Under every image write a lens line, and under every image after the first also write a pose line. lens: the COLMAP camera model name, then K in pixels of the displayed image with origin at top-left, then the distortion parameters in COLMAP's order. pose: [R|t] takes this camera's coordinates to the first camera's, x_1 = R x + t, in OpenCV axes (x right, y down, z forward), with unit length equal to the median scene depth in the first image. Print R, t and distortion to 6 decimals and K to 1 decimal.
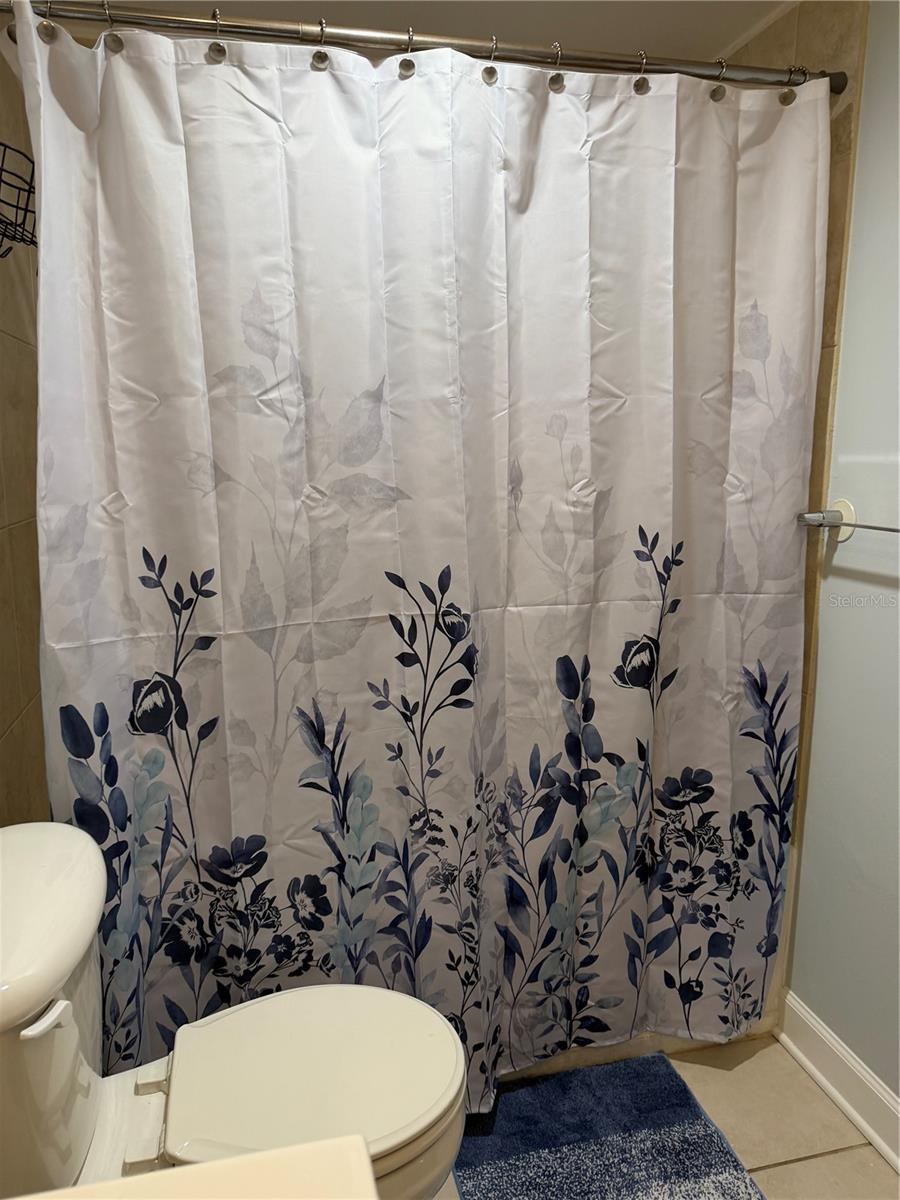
lens RADIAL K [[845.4, 0, 450.0], [0, 845.4, 600.0], [0, 0, 1]] dist [0.107021, -0.123365]
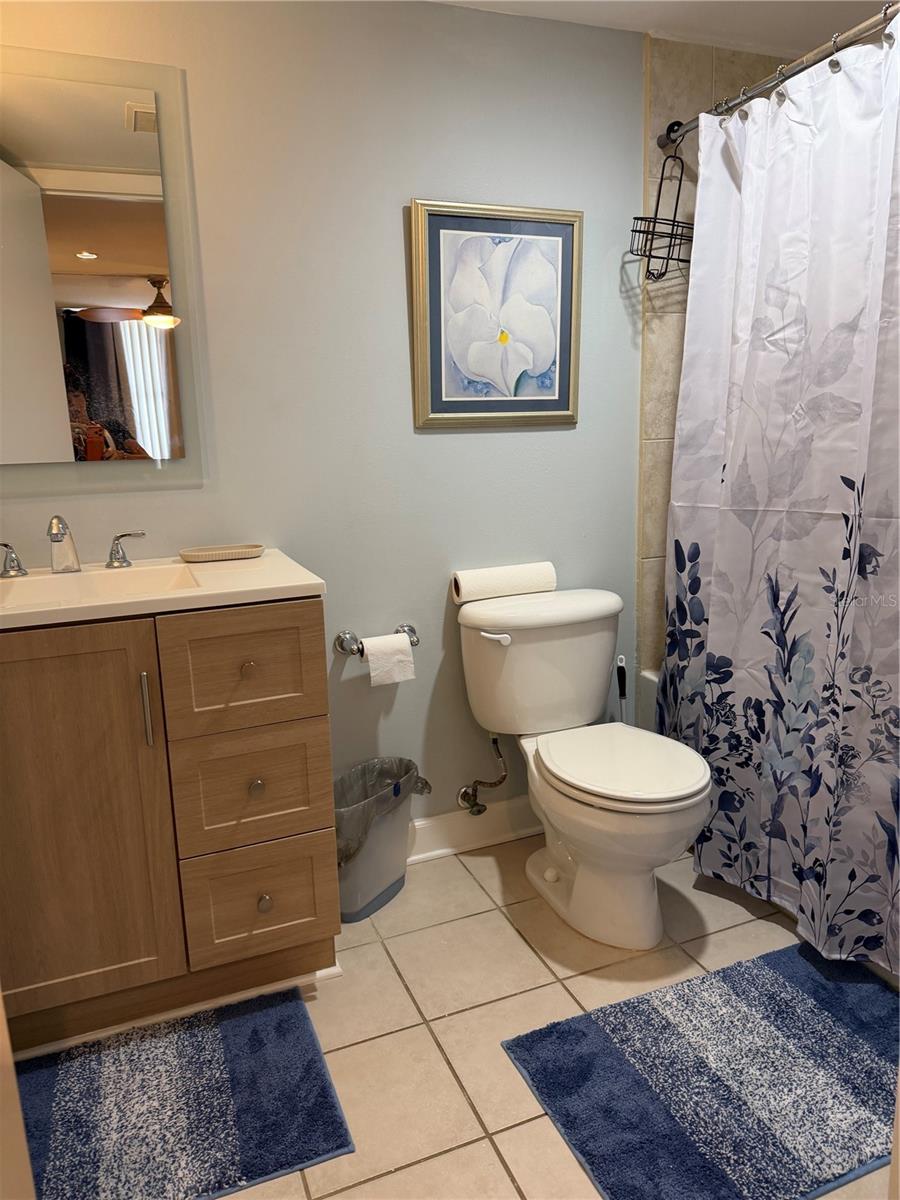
lens RADIAL K [[845.4, 0, 450.0], [0, 845.4, 600.0], [0, 0, 1]] dist [0.107021, -0.123365]
pose [[0.173950, 0.202662, -0.963675, 1.029434], [-0.150592, 0.972559, 0.177347, 0.003936], [0.973172, 0.114272, 0.199695, 0.245014]]
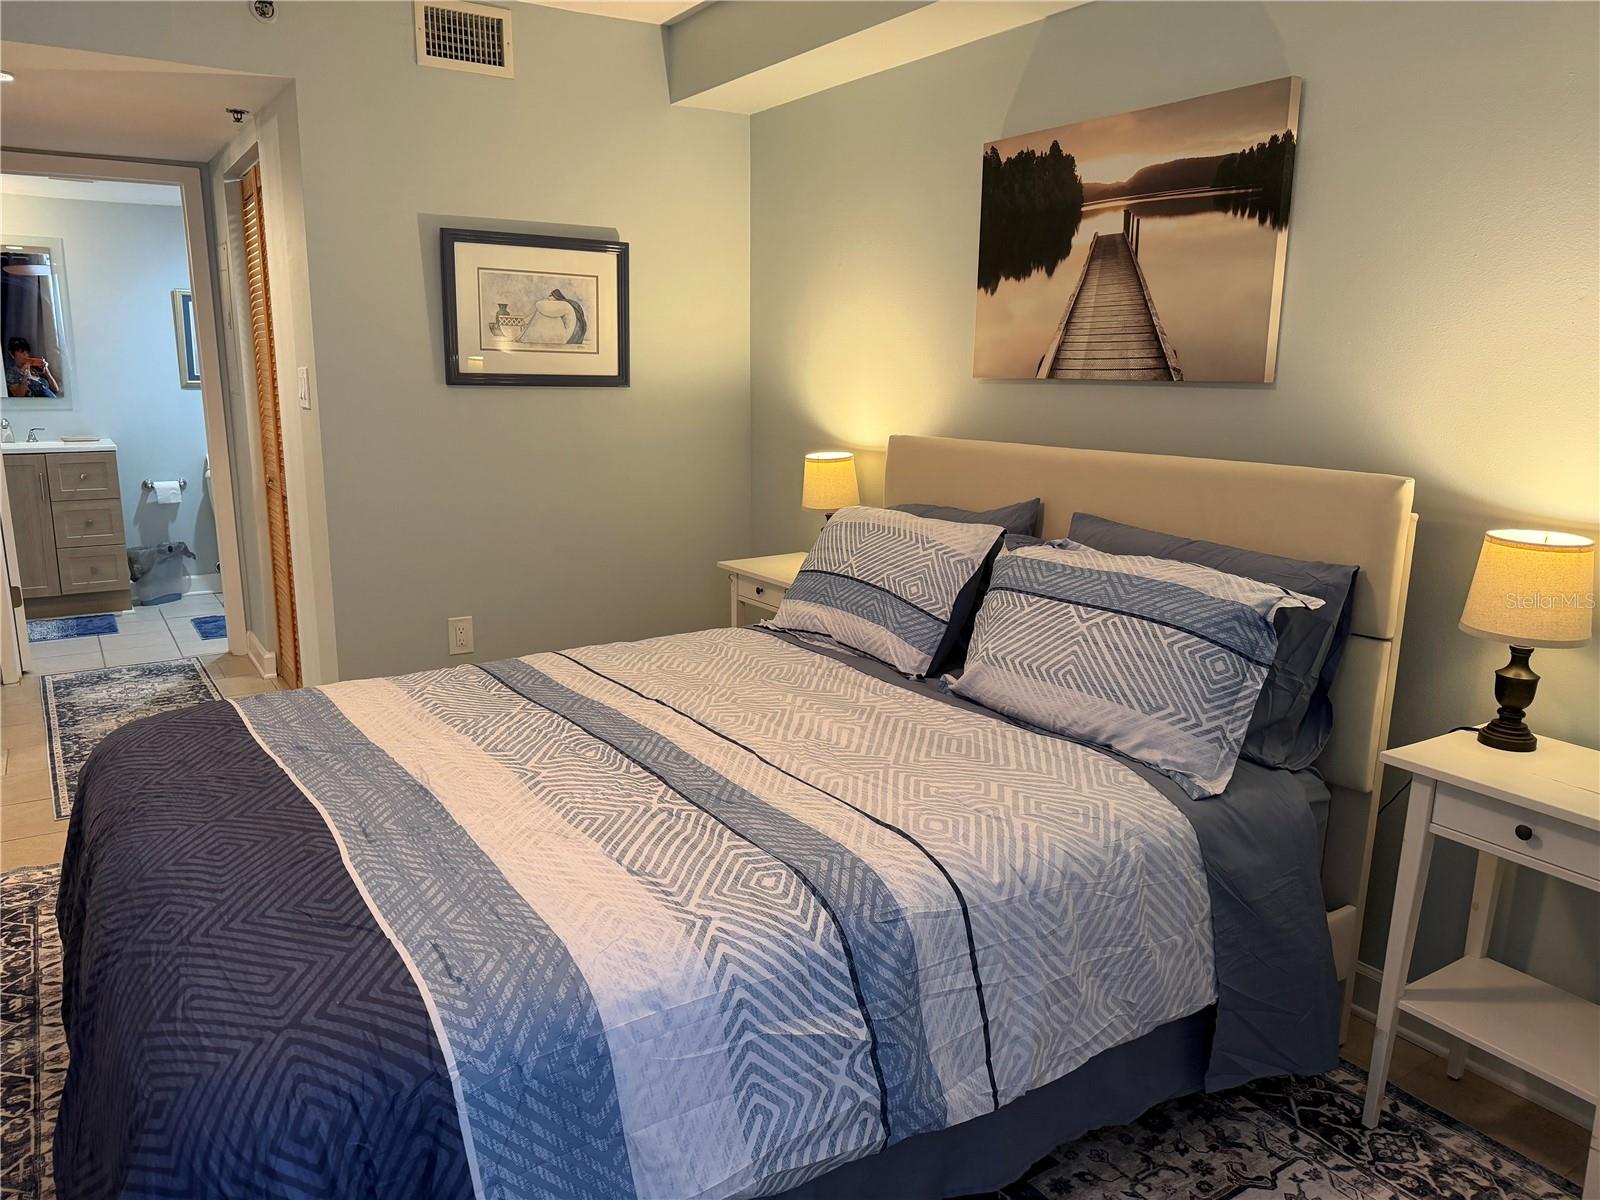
lens RADIAL K [[1142.2, 0, 804.4], [0, 1142.2, 636.1], [0, 0, 1]] dist [-0.004179, -0.003654]
pose [[0.358124, 0.197395, -0.912569, 6.174831], [-0.179476, 0.973722, 0.140191, -0.191417], [0.916262, 0.113579, 0.384141, 1.434592]]
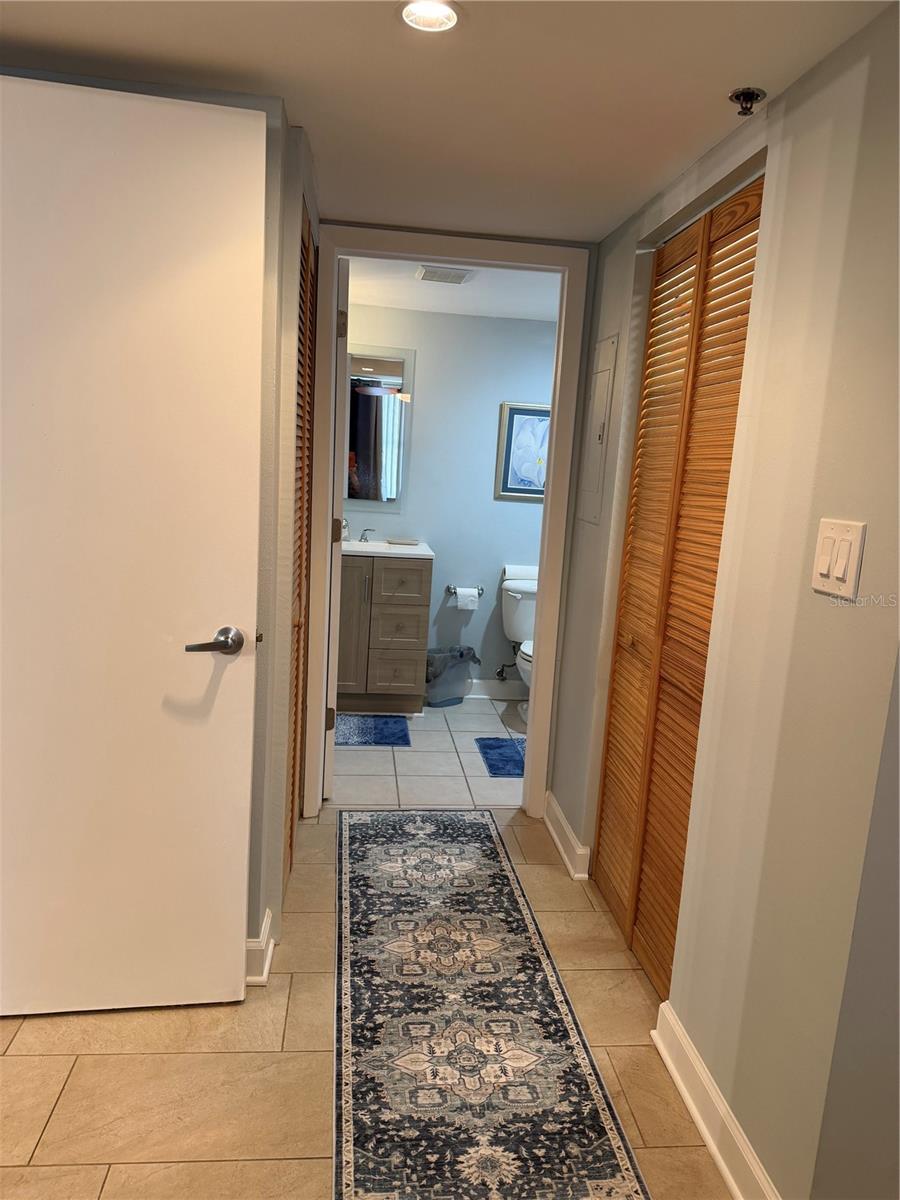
lens RADIAL K [[825.3, 0, 447.8], [0, 825.3, 629.0], [0, 0, 1]] dist [0.082947, -0.108265]
pose [[-0.105456, 0.174535, -0.978988, 3.598389], [-0.243956, 0.949852, 0.195619, -0.172235], [0.964036, 0.259459, -0.057589, 0.744974]]
